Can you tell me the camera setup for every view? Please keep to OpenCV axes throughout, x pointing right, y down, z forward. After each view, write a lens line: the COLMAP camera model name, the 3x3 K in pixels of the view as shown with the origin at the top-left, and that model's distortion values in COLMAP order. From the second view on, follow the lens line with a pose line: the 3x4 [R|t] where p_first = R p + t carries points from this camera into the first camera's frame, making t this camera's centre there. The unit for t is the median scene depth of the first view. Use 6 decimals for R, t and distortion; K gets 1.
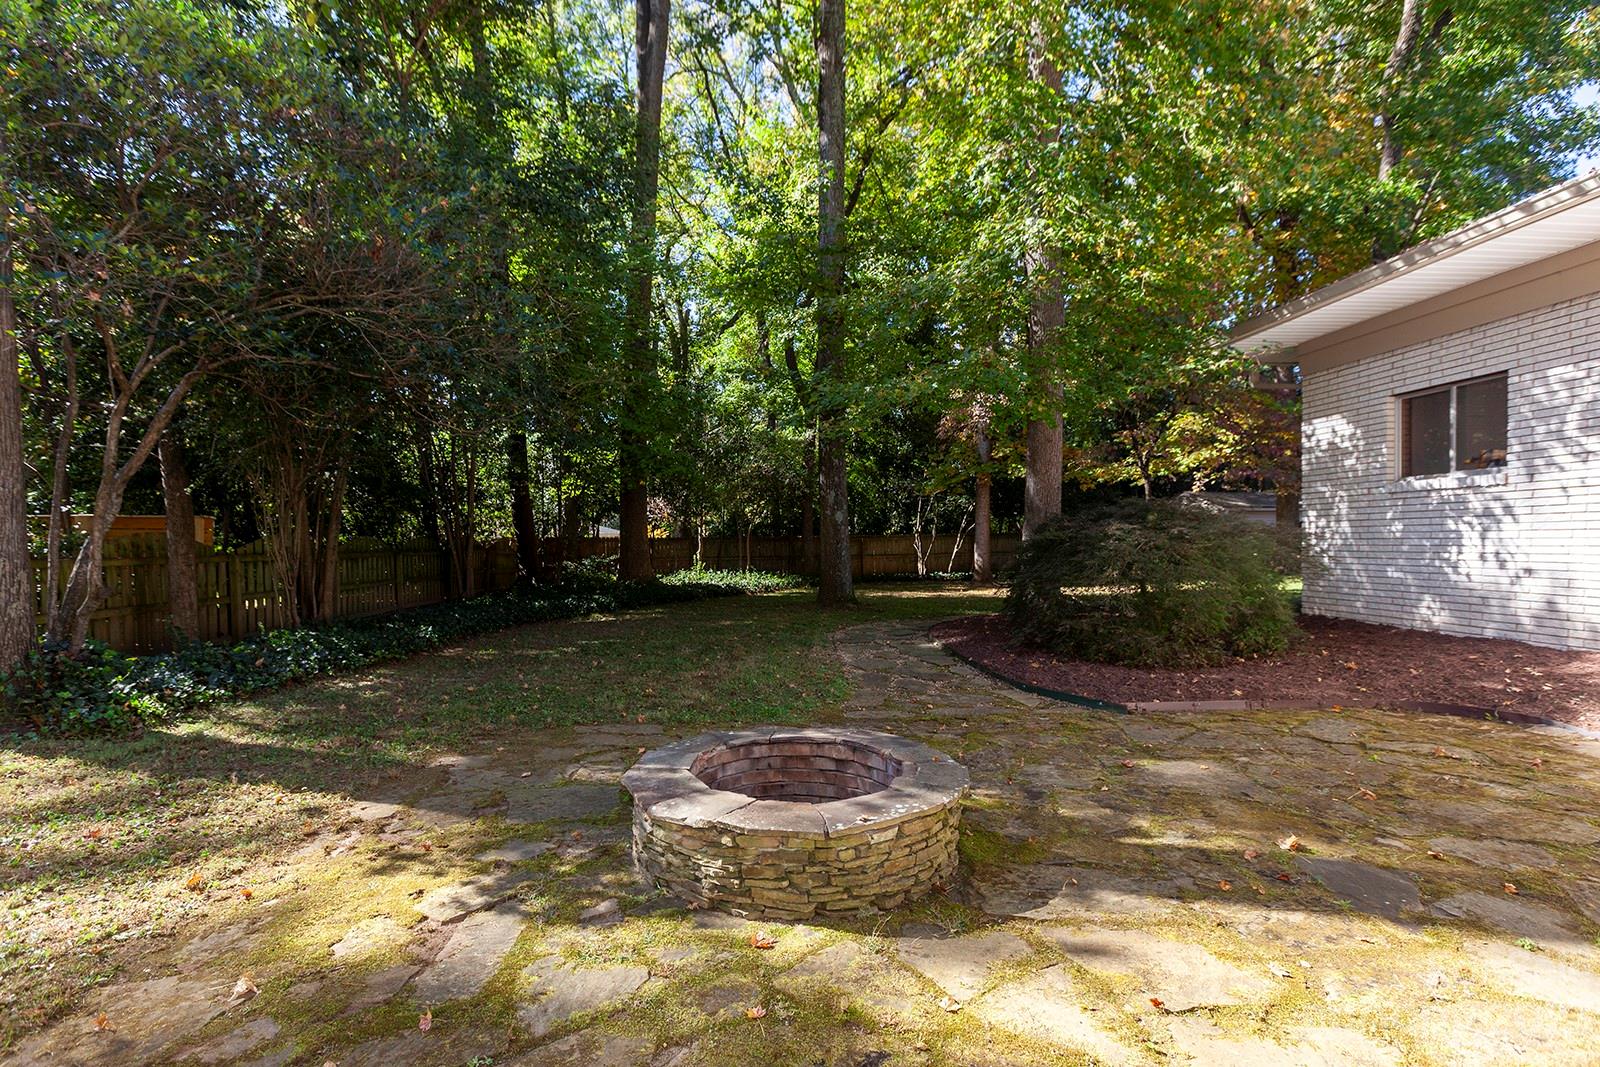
lens RADIAL K [[724.6, 0, 799.1], [0, 724.6, 548.5], [0, 0, 1]] dist [0.007955, 0.000116]
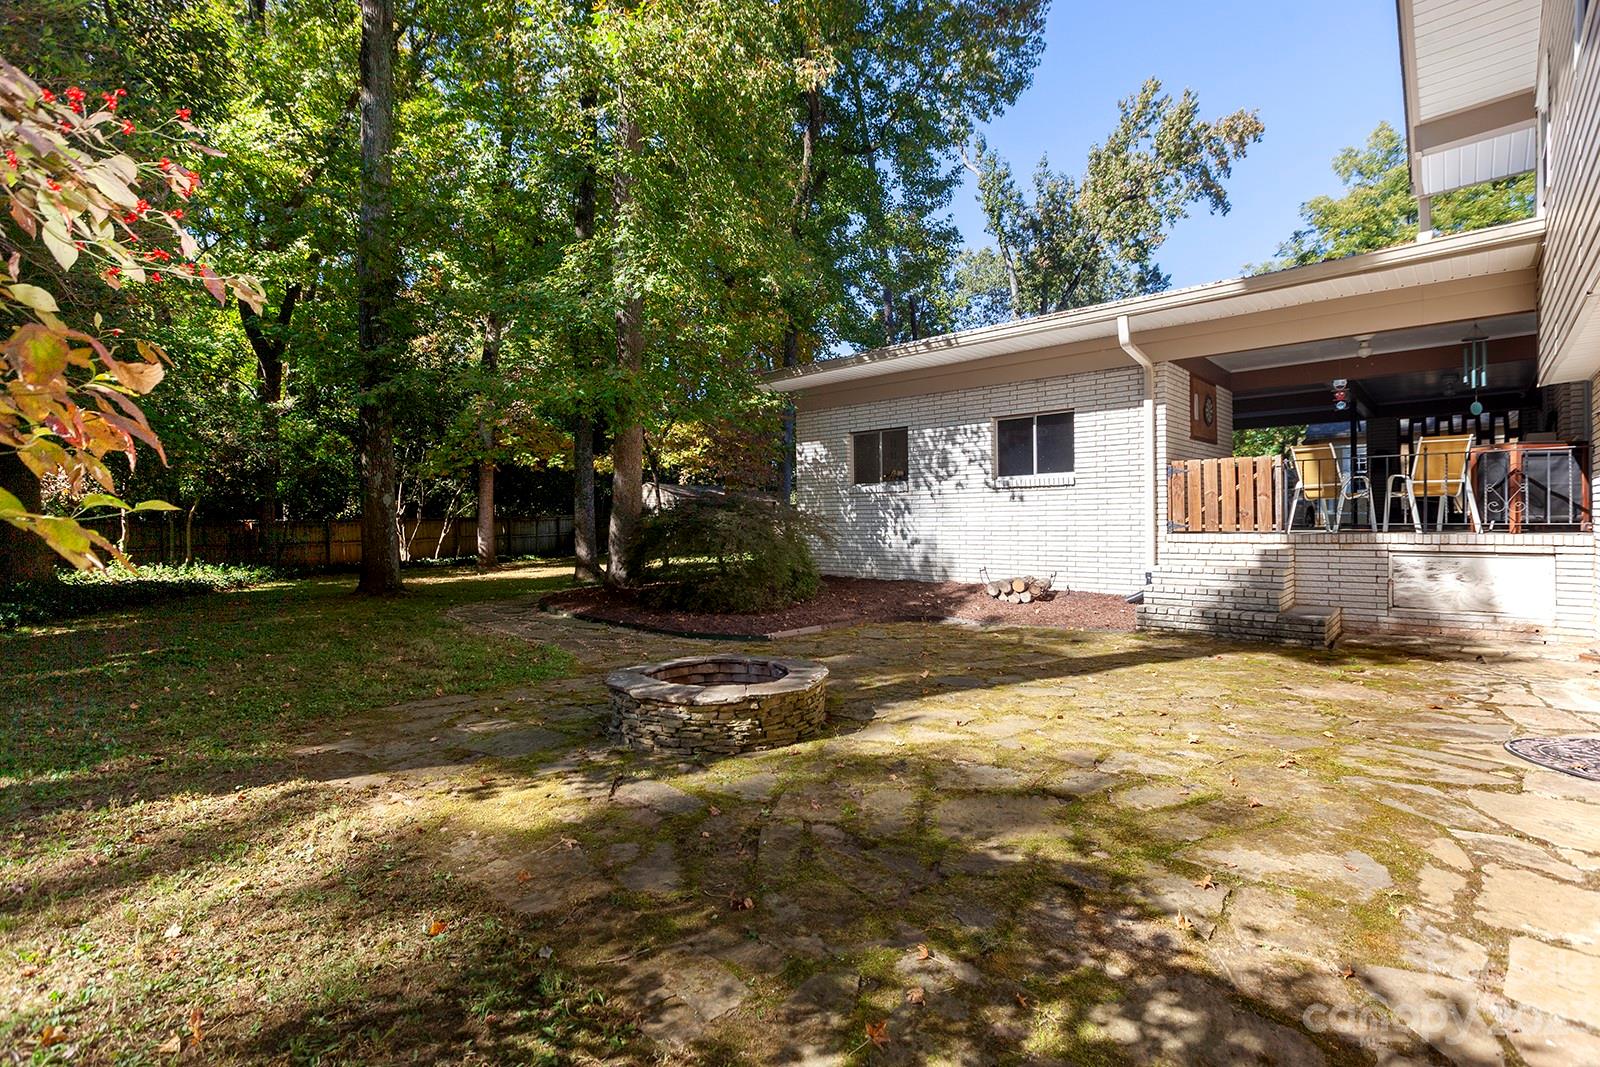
lens RADIAL K [[723.7, 0, 800.0], [0, 723.7, 533.5], [0, 0, 1]] dist [-0.019868, -0.000560]
pose [[0.730295, -0.010860, 0.683046, -0.408193], [0.010060, 0.999936, 0.005142, 0.001440], [-0.683058, 0.003116, 0.730357, -0.096677]]
